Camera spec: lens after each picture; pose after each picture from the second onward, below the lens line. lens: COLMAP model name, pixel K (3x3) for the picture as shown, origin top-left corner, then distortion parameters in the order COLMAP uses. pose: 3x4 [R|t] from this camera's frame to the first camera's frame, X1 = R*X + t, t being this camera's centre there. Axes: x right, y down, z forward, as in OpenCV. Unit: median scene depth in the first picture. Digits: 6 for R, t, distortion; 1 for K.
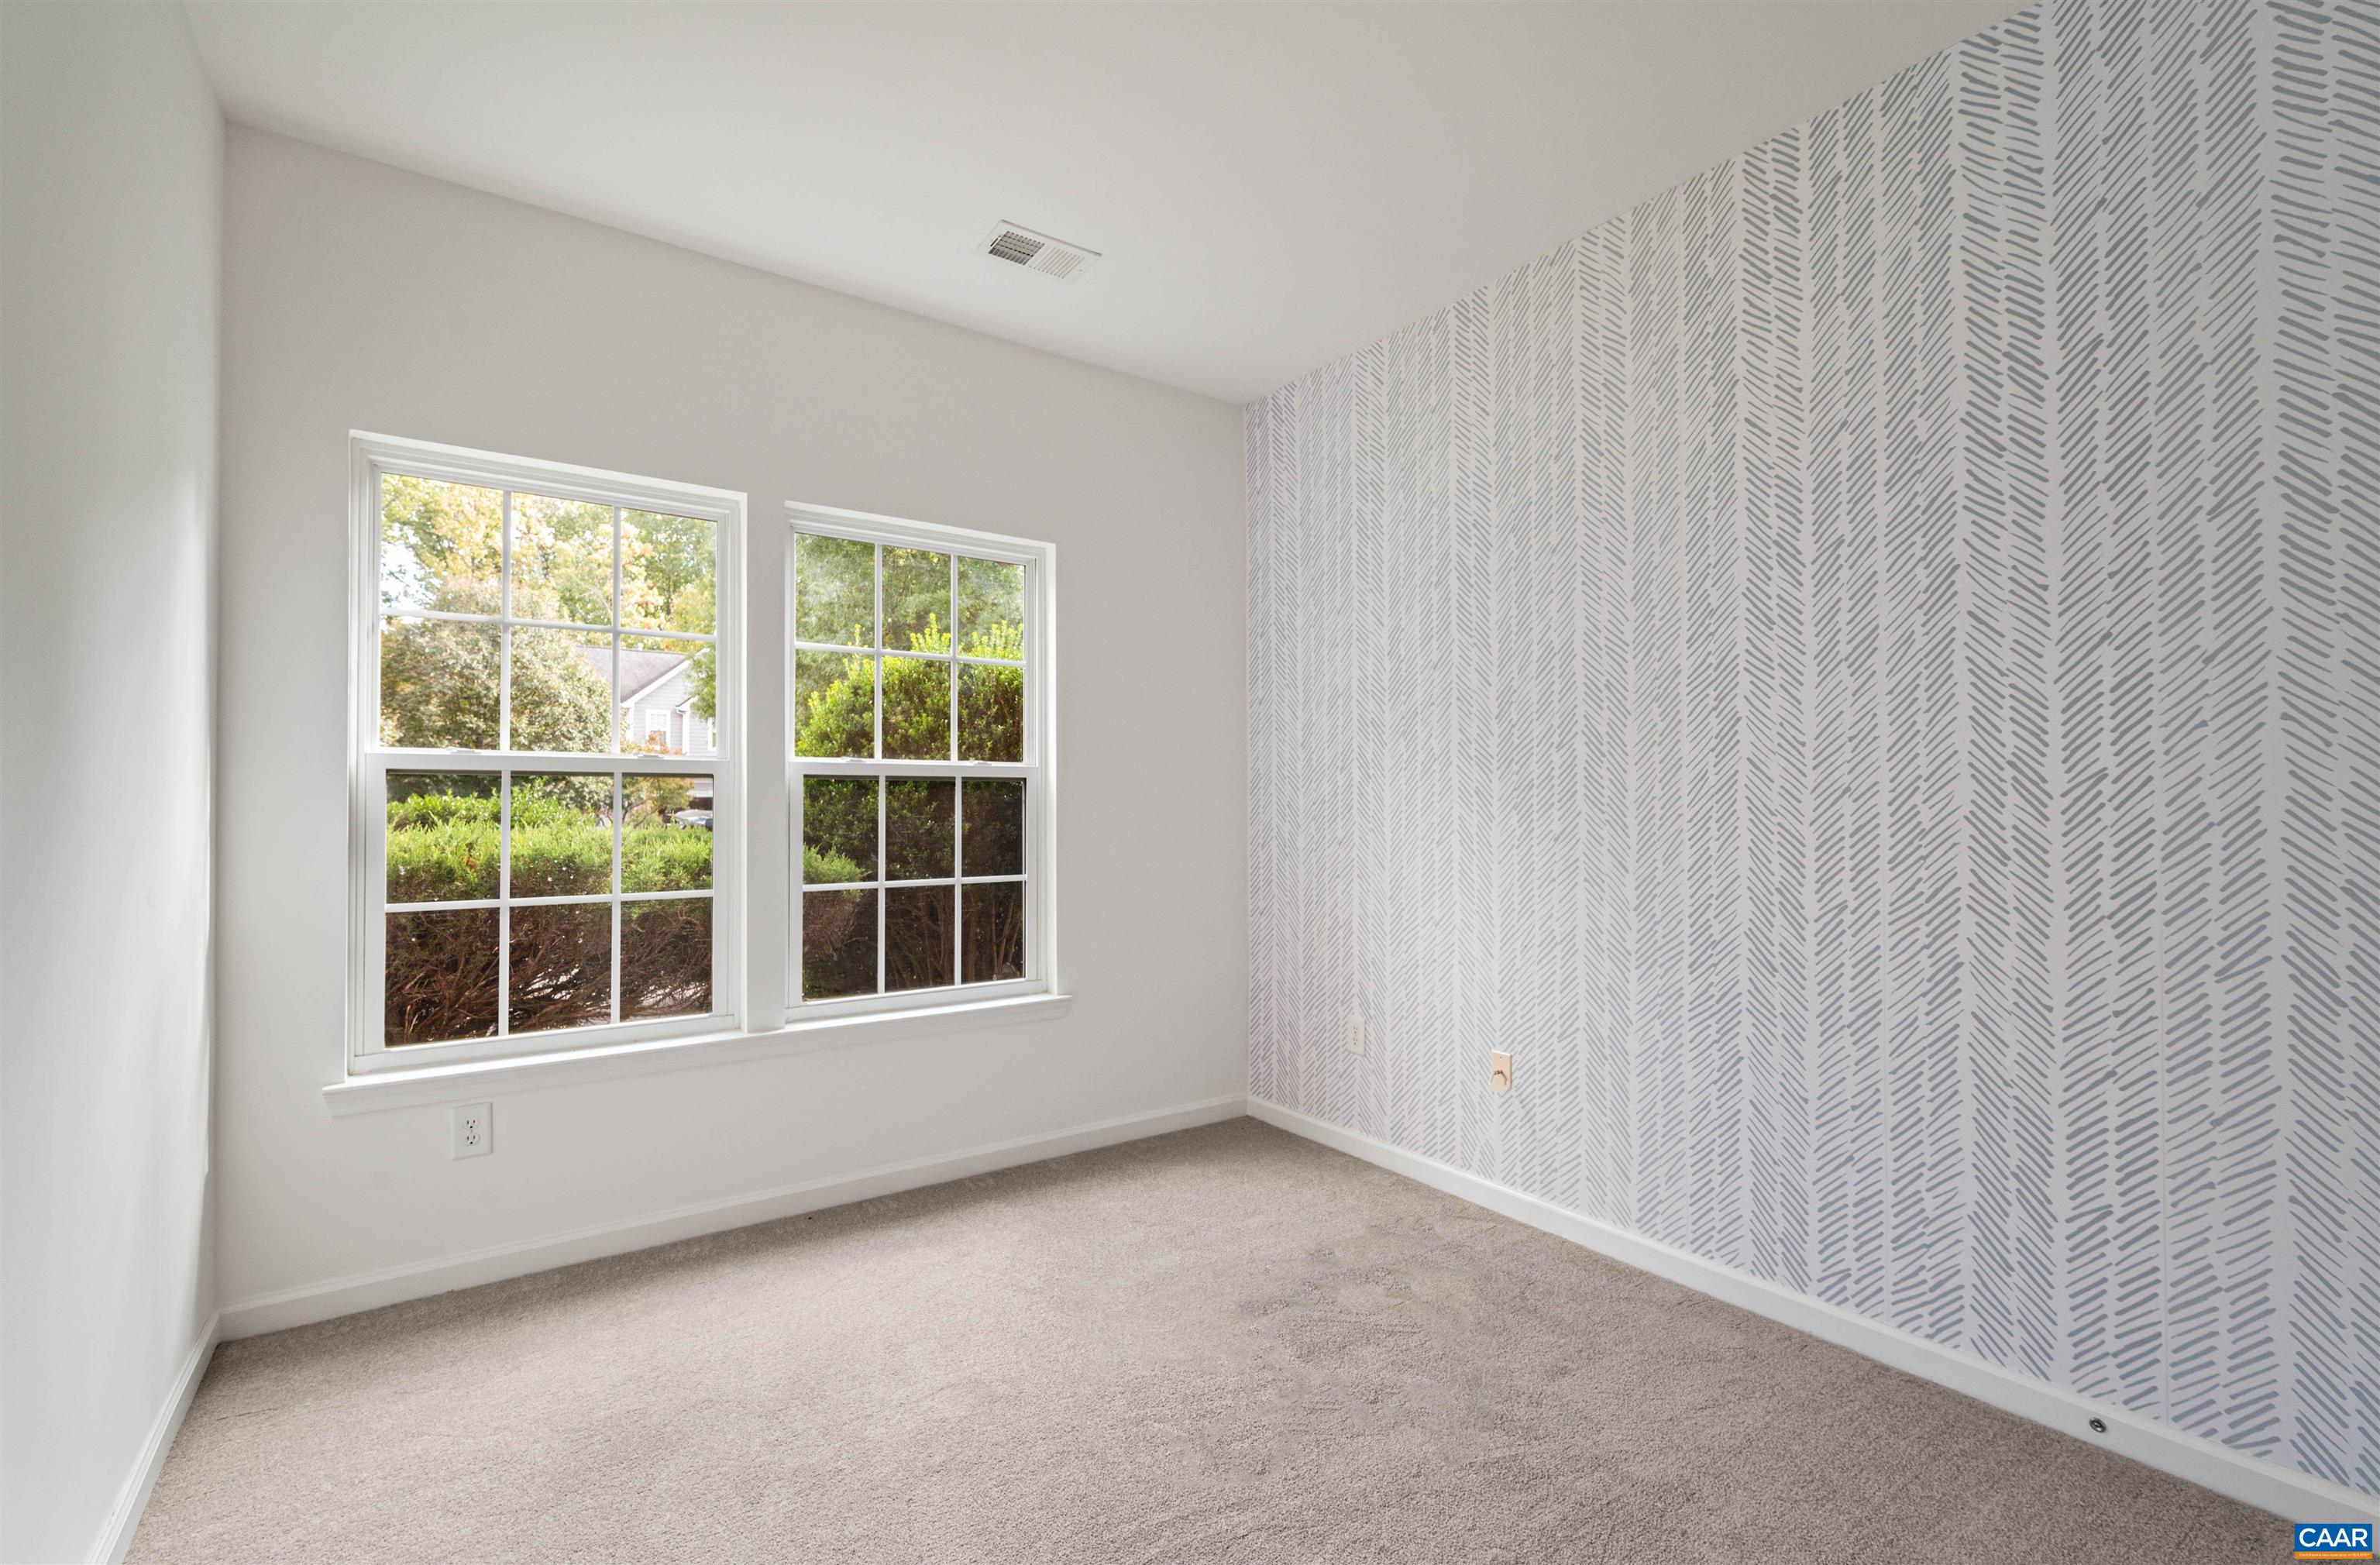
lens RADIAL K [[1015.9, 0, 1194.8], [0, 1015.9, 793.4], [0, 0, 1]] dist [0.000026, 0.000034]
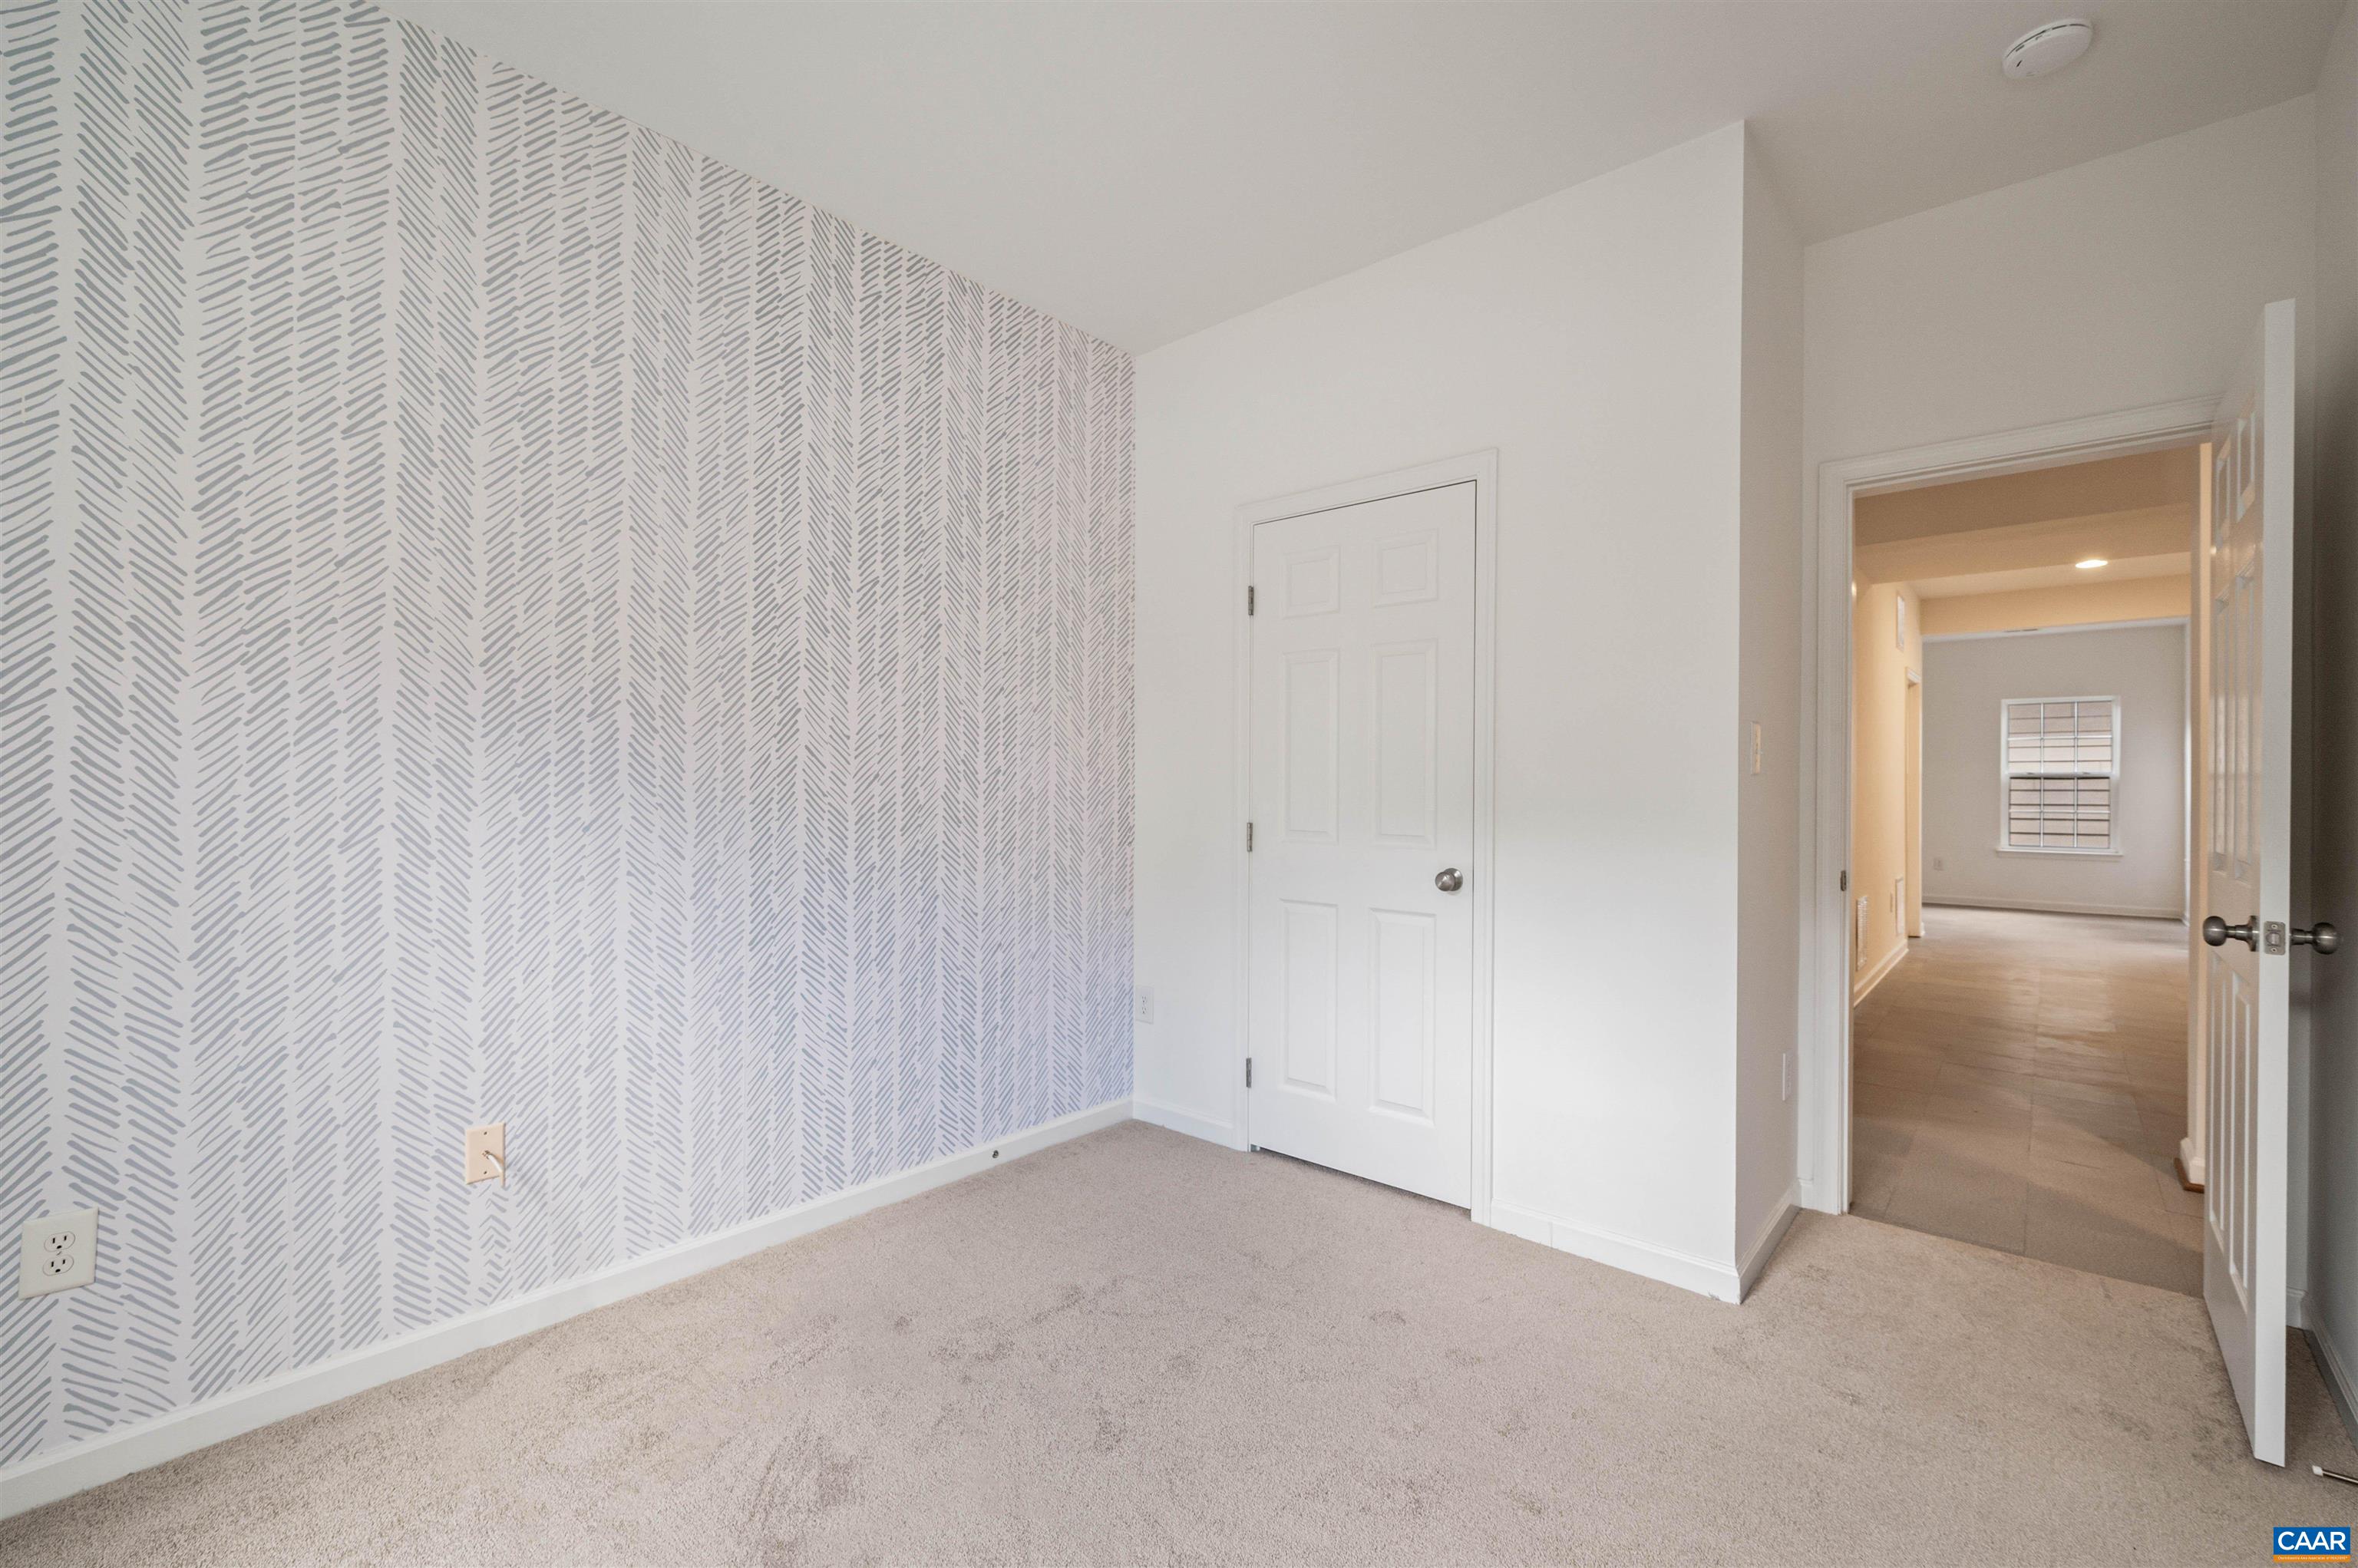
lens RADIAL K [[1000.2, 0, 1179.0], [0, 1000.2, 784.0], [0, 0, 1]] dist [0.000462, -0.000010]
pose [[-0.222883, 0.001976, 0.974843, -0.596465], [-0.016319, 0.999850, -0.005757, 0.006925], [-0.974709, -0.017192, -0.222817, 0.801005]]
